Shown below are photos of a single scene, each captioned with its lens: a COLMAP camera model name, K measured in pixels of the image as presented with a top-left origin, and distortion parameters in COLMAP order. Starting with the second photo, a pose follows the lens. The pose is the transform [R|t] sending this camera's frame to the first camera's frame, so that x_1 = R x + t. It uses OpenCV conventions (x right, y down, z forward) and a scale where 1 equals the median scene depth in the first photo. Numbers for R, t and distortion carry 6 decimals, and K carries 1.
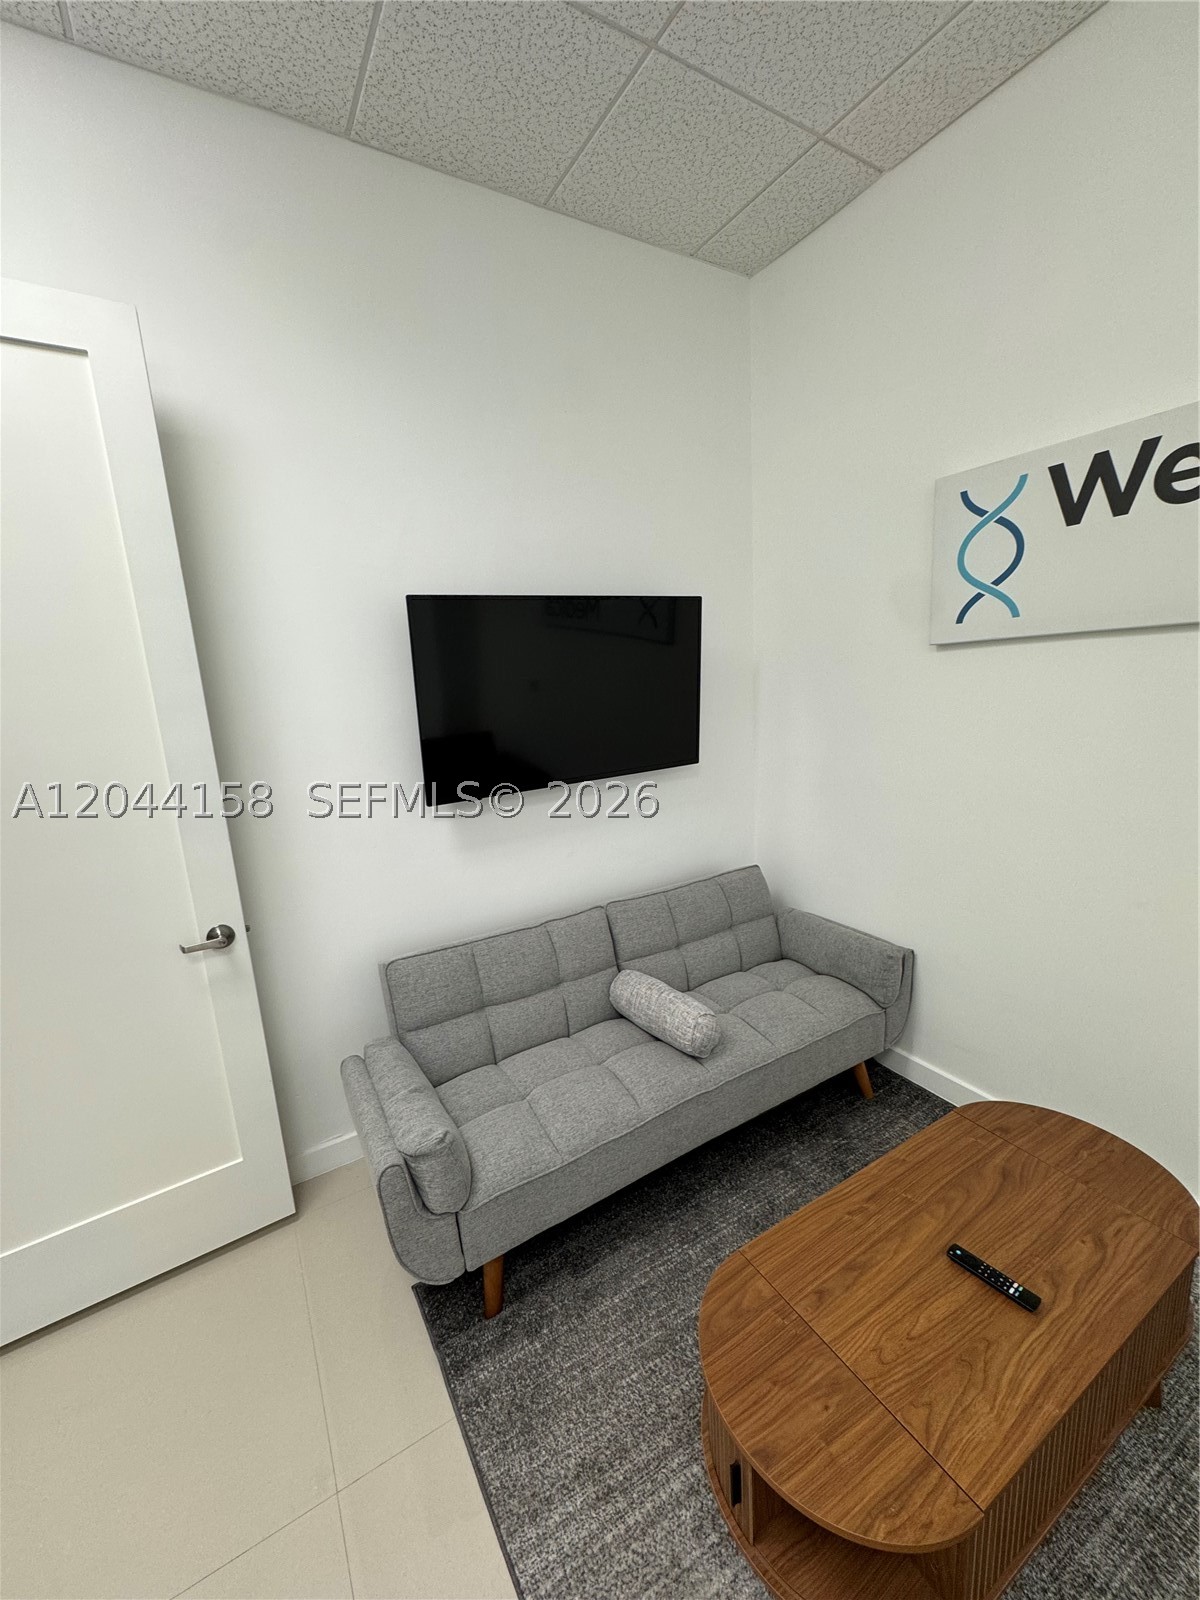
lens RADIAL K [[641.4, 0, 602.0], [0, 641.4, 802.0], [0, 0, 1]] dist [-0.004586, 0.000104]
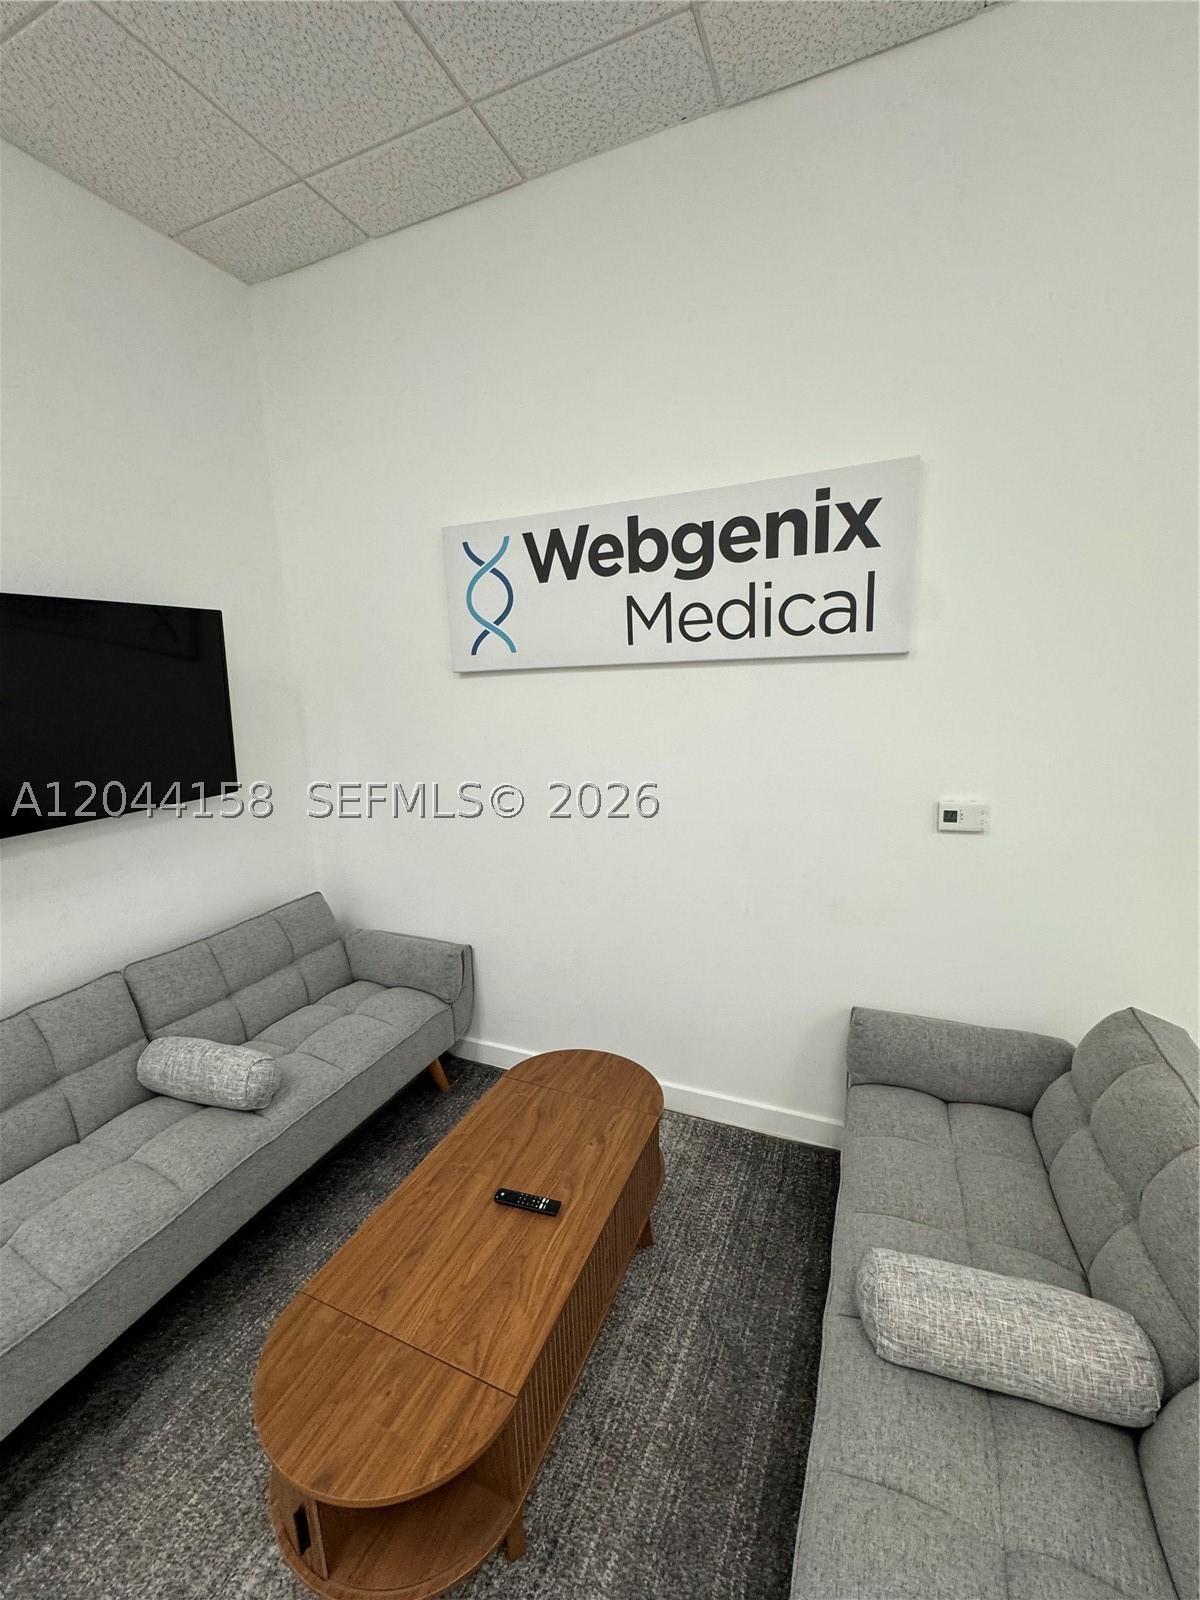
lens RADIAL K [[639.9, 0, 604.5], [0, 639.9, 801.7], [0, 0, 1]] dist [-0.004508, 0.000478]
pose [[0.808310, -0.079717, 0.583335, 0.051515], [0.097806, 0.995205, 0.000476, 0.006546], [-0.580576, 0.056669, 0.812232, -0.055761]]
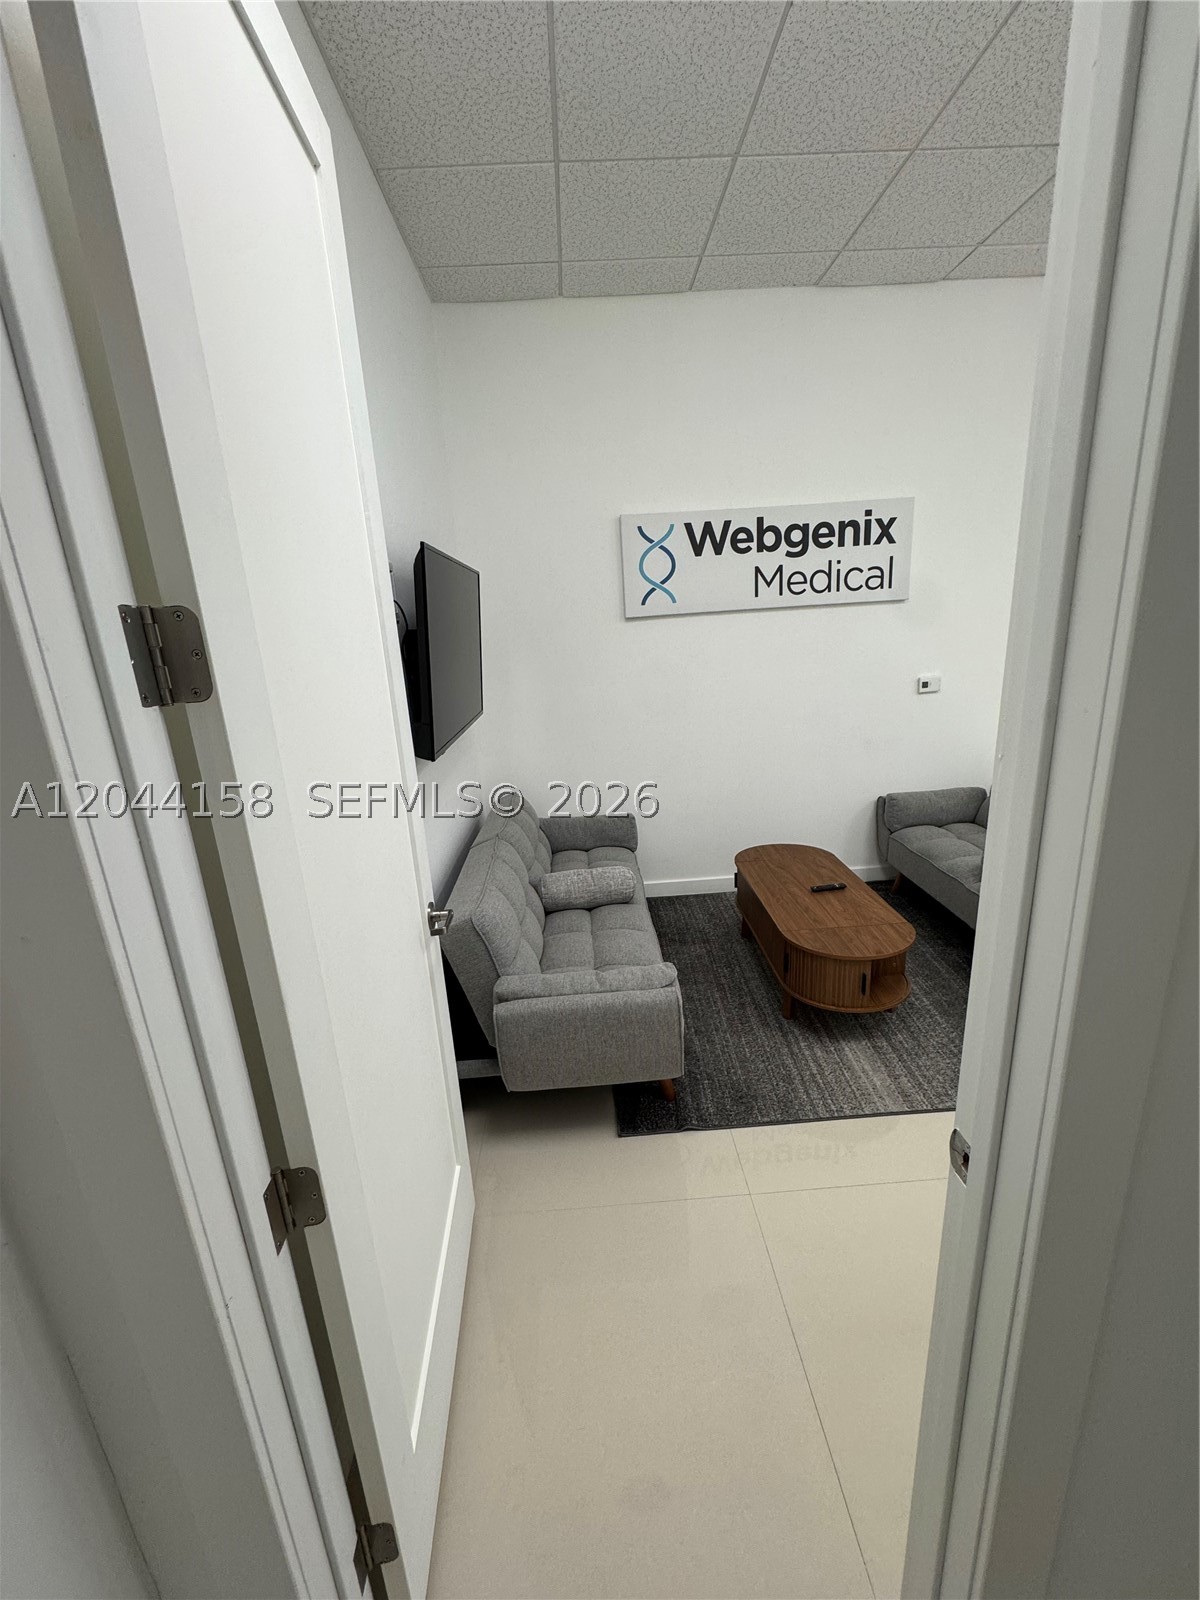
lens RADIAL K [[641.4, 0, 602.0], [0, 641.4, 802.0], [0, 0, 1]] dist [-0.004586, 0.000104]
pose [[0.478406, -0.201188, 0.854782, -0.973168], [0.199888, 0.972797, 0.117091, 0.004952], [-0.855086, 0.114843, 0.505607, 0.282323]]
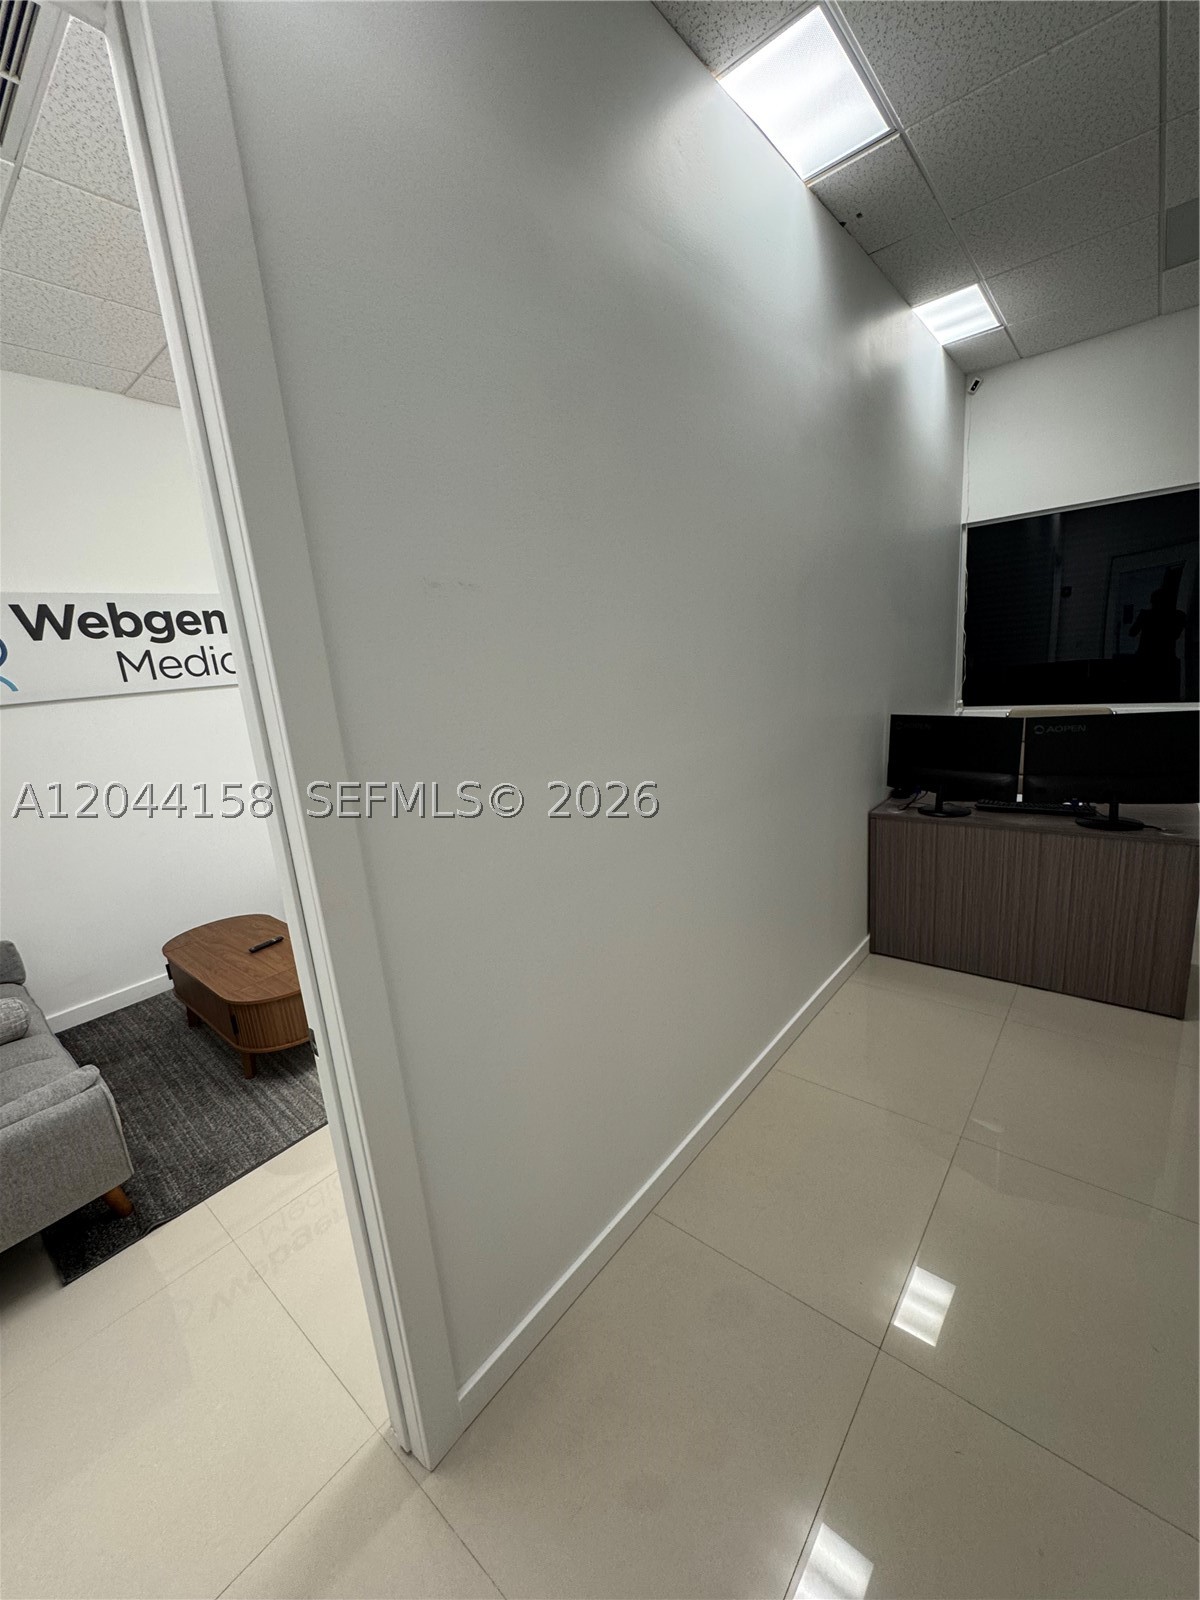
lens RADIAL K [[641.4, 0, 602.0], [0, 641.4, 802.0], [0, 0, 1]] dist [-0.004586, 0.000104]
pose [[-0.319112, -0.119887, 0.940103, -1.180082], [0.289048, 0.932392, 0.217019, 0.040294], [-0.902562, 0.340988, -0.262884, 0.167927]]
